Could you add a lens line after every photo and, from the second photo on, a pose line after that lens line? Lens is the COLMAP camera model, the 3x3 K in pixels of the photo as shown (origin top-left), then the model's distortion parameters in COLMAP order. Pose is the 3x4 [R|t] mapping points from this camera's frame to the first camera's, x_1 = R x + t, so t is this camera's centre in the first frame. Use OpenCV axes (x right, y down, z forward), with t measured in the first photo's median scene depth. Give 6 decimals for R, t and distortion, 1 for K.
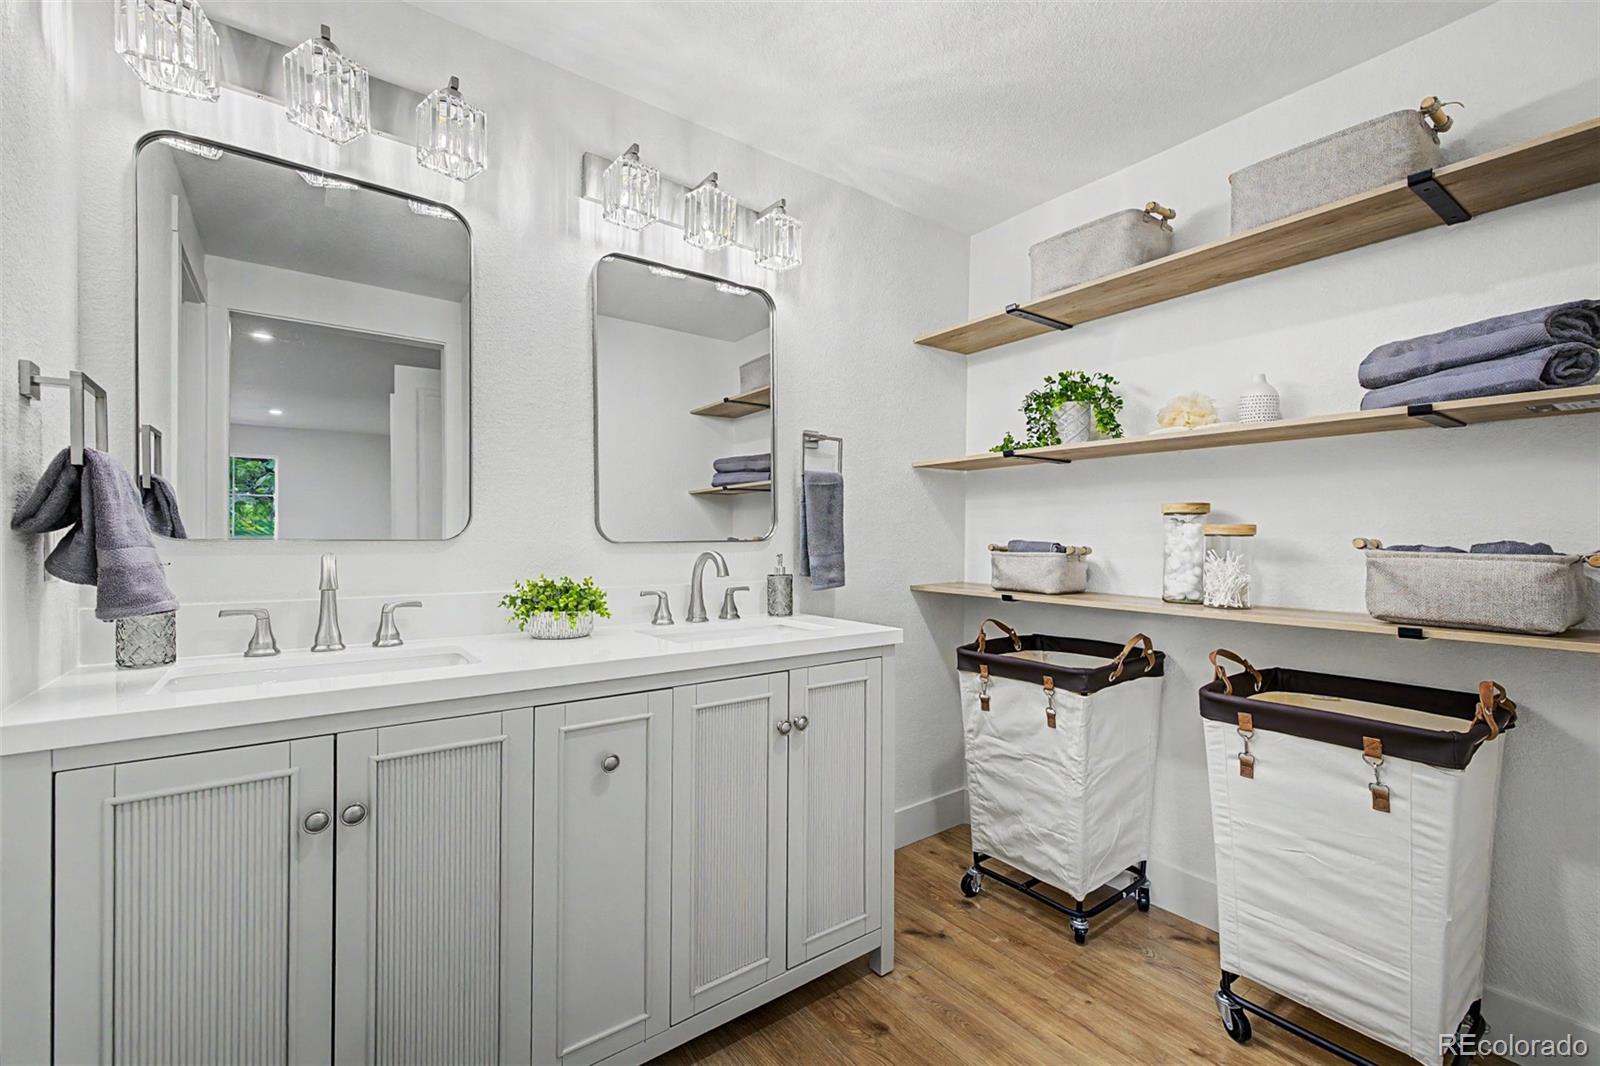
lens RADIAL K [[676.4, 0, 793.1], [0, 676.4, 540.5], [0, 0, 1]] dist [0.010867, -0.002474]
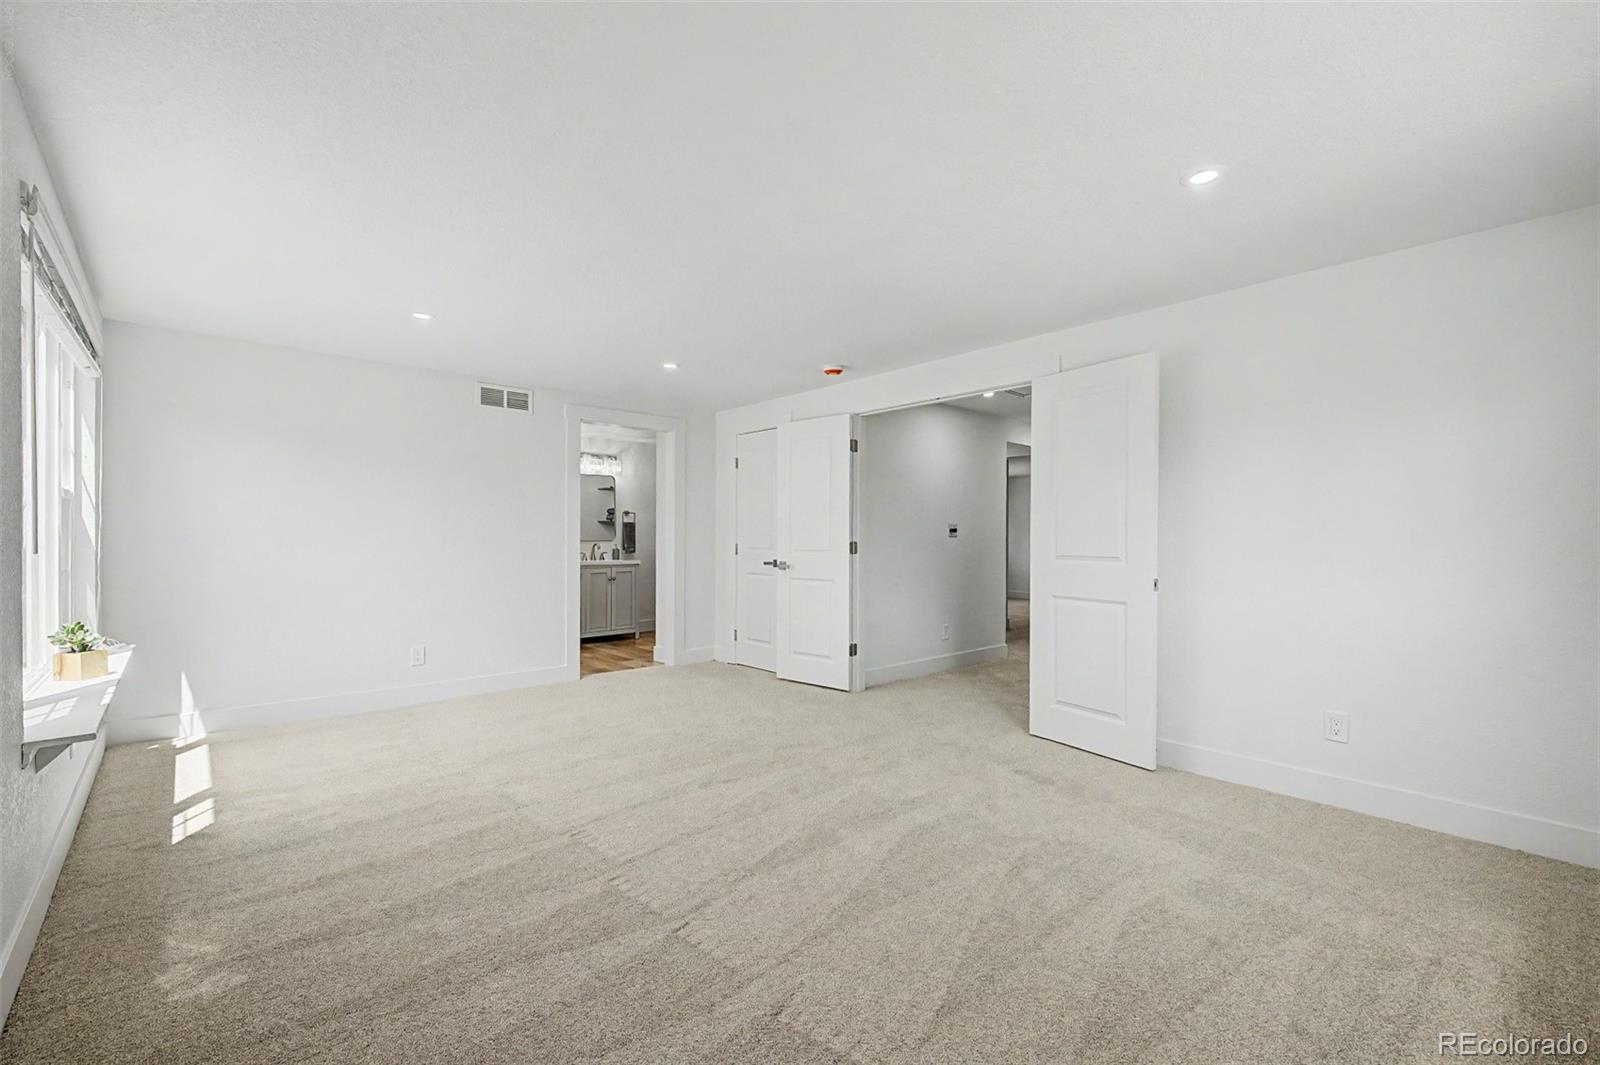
lens RADIAL K [[676.4, 0, 802.0], [0, 676.4, 532.7], [0, 0, 1]] dist [0.010867, -0.002474]
pose [[0.994489, -0.000266, 0.104841, 0.648790], [0.000770, 0.999988, -0.004766, -0.024649], [-0.104838, 0.004821, 0.994478, -3.040685]]
